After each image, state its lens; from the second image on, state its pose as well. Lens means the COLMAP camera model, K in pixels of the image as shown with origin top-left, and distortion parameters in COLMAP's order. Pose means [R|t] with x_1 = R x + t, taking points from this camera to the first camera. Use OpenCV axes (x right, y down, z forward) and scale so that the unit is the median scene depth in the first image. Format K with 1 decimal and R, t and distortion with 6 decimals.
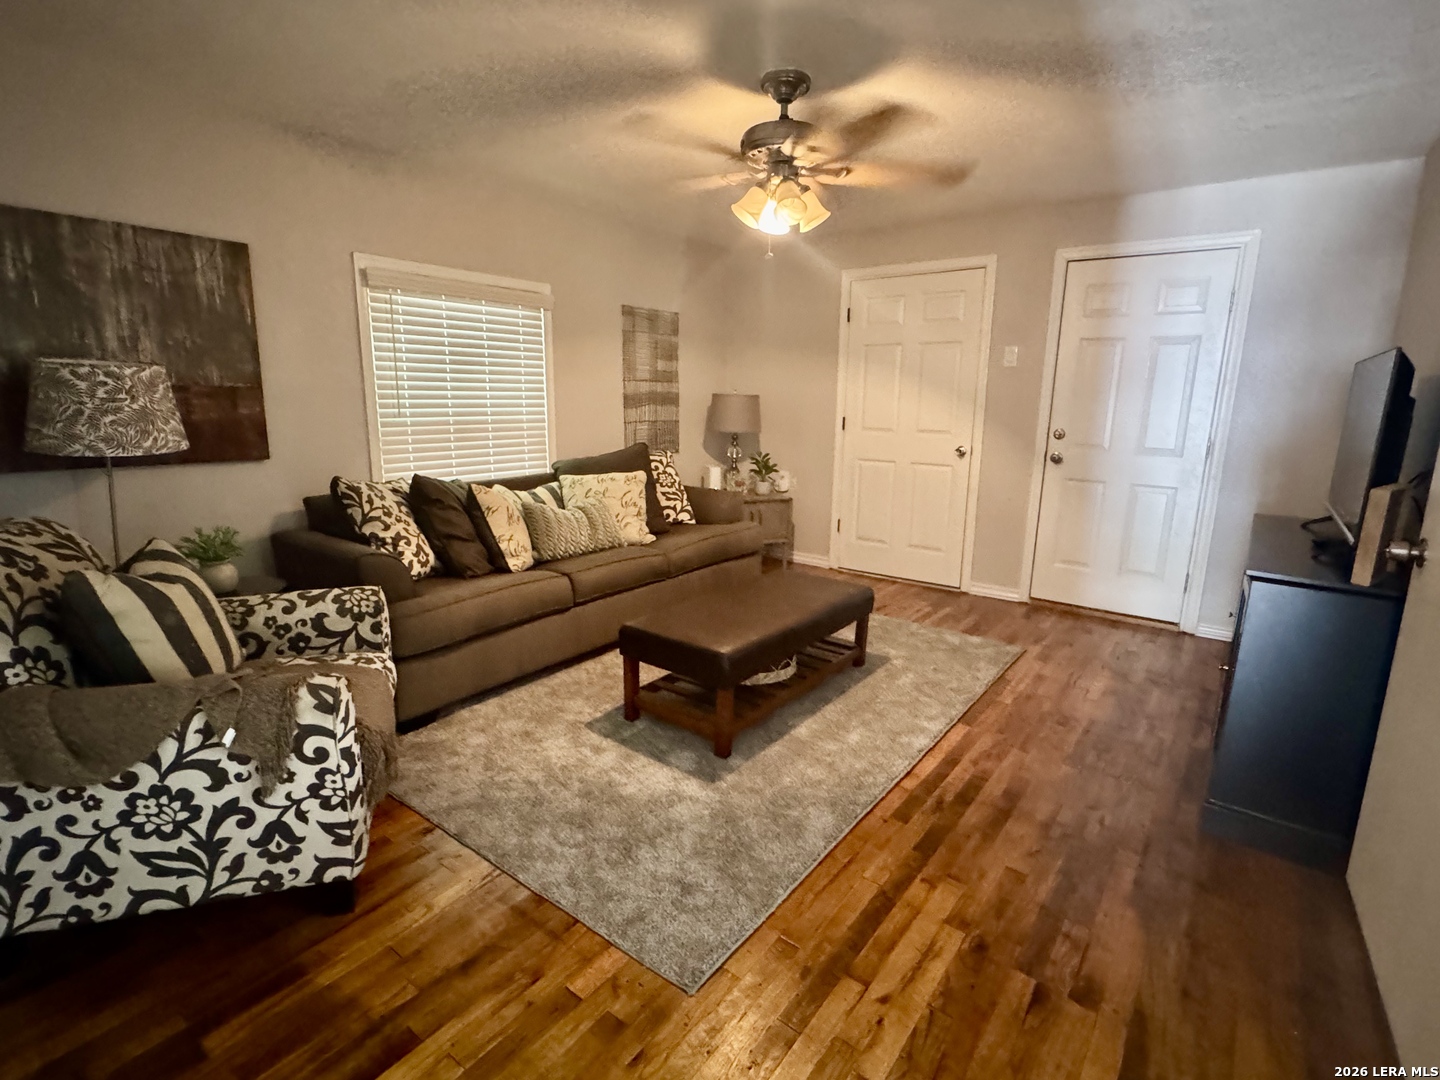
lens RADIAL K [[702.0, 0, 722.1], [0, 702.0, 534.9], [0, 0, 1]] dist [-0.005759, 0.000674]
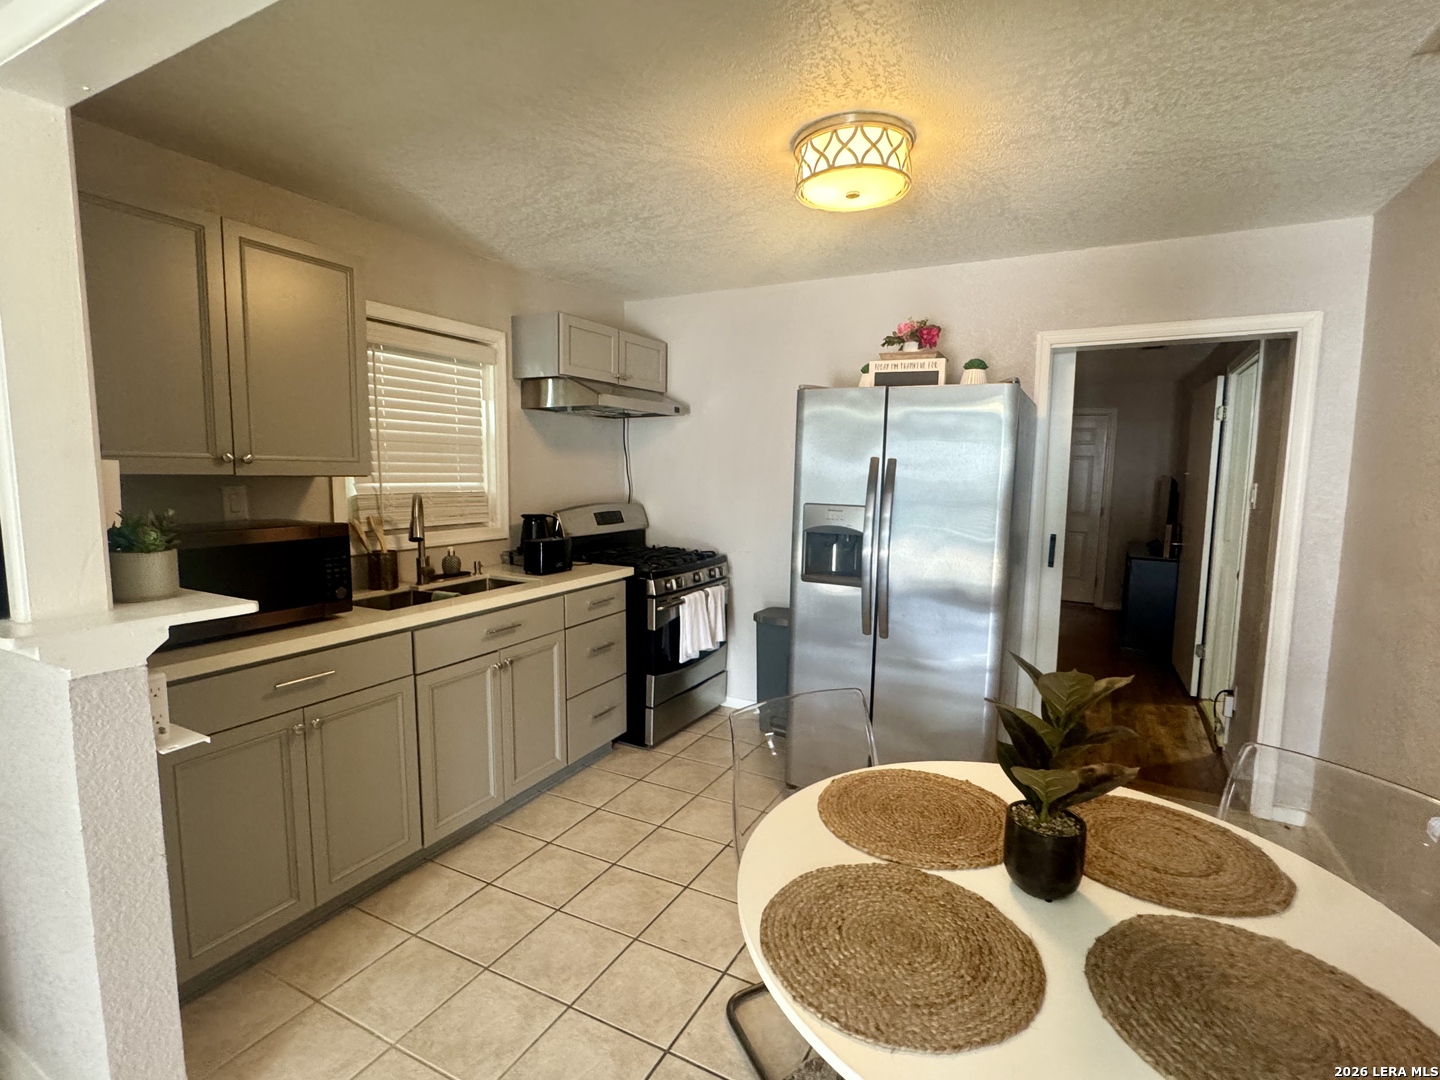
lens RADIAL K [[702.0, 0, 716.9], [0, 702.0, 539.1], [0, 0, 1]] dist [-0.005759, 0.000674]
pose [[0.990393, -0.018081, 0.137097, -0.993111], [0.030326, 0.995680, -0.087758, 0.144563], [-0.134918, 0.091072, 0.986663, -1.213765]]
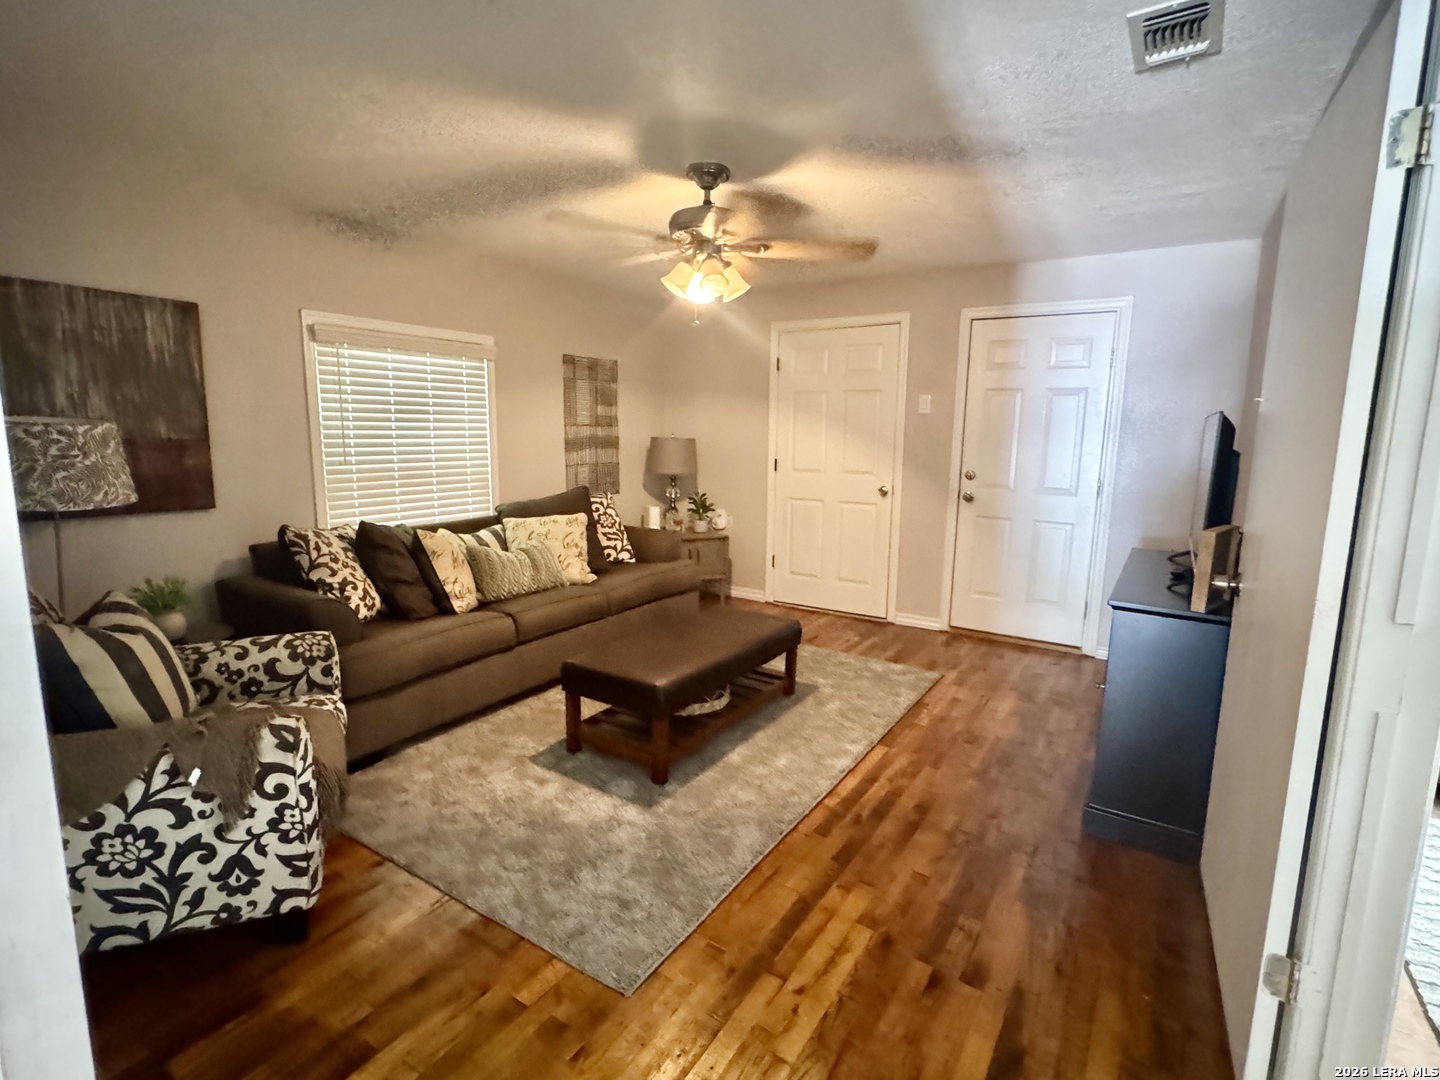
lens RADIAL K [[702.0, 0, 718.5], [0, 702.0, 536.8], [0, 0, 1]] dist [-0.005759, 0.000674]
pose [[0.997270, -0.013040, 0.072679, 0.017804], [0.016170, 0.998959, -0.042653, -0.013662], [-0.072047, 0.043712, 0.996443, -0.093569]]
